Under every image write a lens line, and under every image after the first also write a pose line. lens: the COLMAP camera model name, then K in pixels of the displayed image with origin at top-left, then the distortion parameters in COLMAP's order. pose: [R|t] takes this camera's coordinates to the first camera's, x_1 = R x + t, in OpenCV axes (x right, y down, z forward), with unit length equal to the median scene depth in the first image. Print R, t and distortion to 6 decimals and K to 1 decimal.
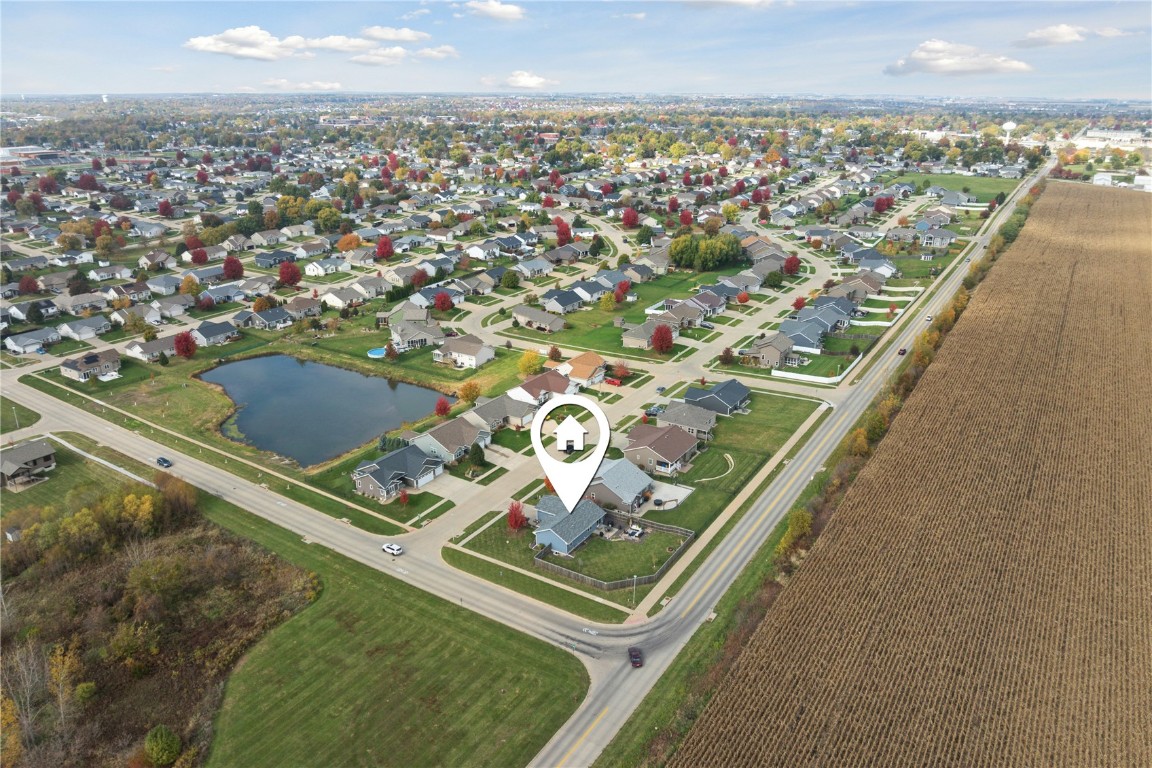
lens RADIAL K [[830.2, 0, 579.5], [0, 830.2, 360.9], [0, 0, 1]] dist [-0.058333, 0.031860]
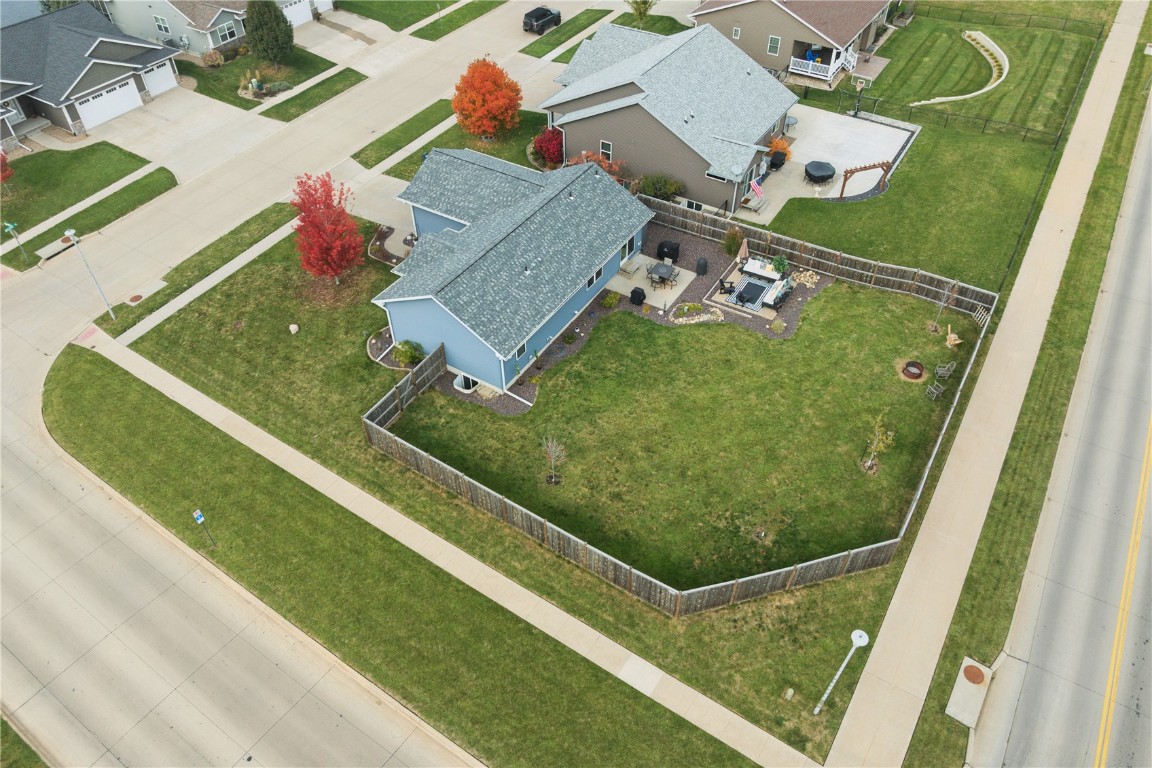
lens RADIAL K [[830.2, 0, 579.5], [0, 830.2, 360.9], [0, 0, 1]] dist [-0.058333, 0.031860]
pose [[0.999985, -0.003756, -0.004084, 0.007456], [0.005101, 0.911784, 0.410639, 0.103801], [0.002182, -0.410653, 0.911789, 0.660947]]
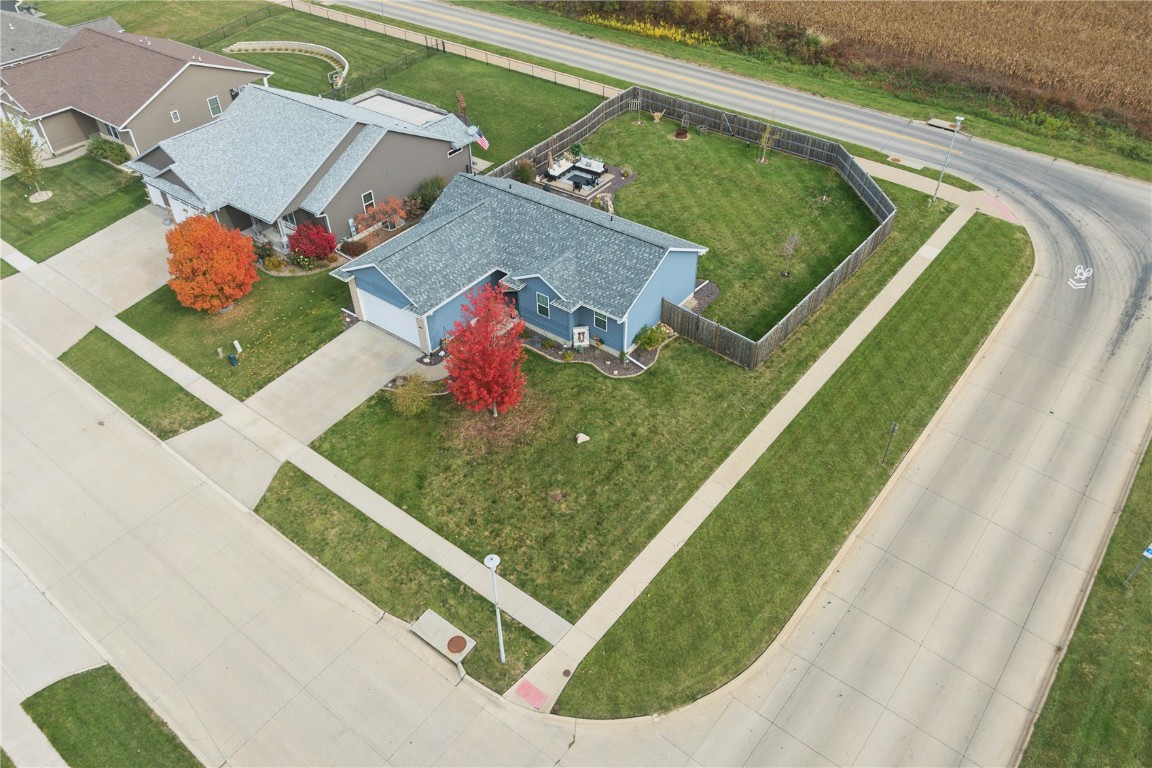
lens RADIAL K [[830.2, 0, 579.5], [0, 830.2, 360.9], [0, 0, 1]] dist [-0.058333, 0.031860]
pose [[0.094008, -0.625060, 0.774895, -0.222616], [0.327813, 0.754372, 0.568736, 0.062402], [-0.940054, 0.200555, 0.275820, 0.823015]]
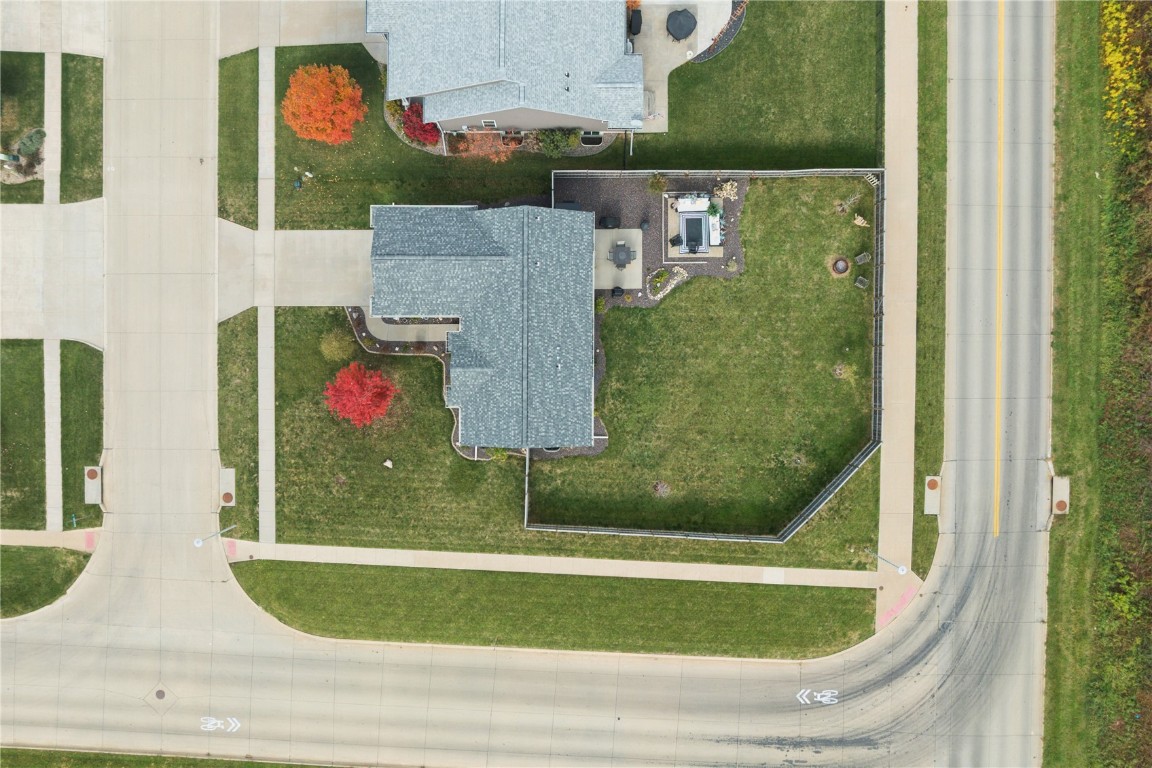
lens RADIAL K [[830.4, 0, 576.0], [0, 830.4, 384.0], [0, 0, 1]] dist [-0.036565, -0.003107]
pose [[0.851012, -0.525097, 0.007215, -0.007435], [0.157885, 0.268936, 0.950129, -0.080939], [-0.500850, -0.807432, 0.311773, 0.781245]]
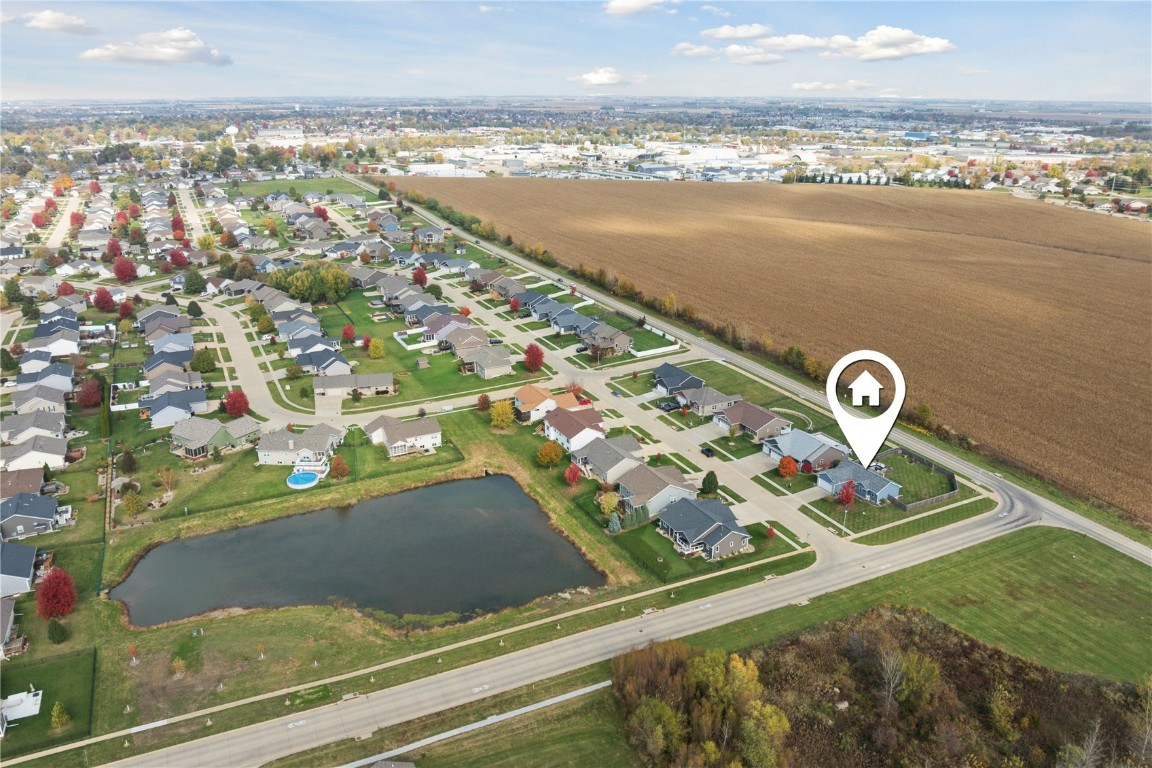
lens RADIAL K [[830.4, 0, 576.0], [0, 830.4, 384.0], [0, 0, 1]] dist [-0.036565, -0.003107]
pose [[0.516163, -0.287168, 0.806914, -1.036012], [0.268554, 0.948871, 0.165901, -0.221790], [-0.813298, 0.131068, 0.566892, 0.573046]]
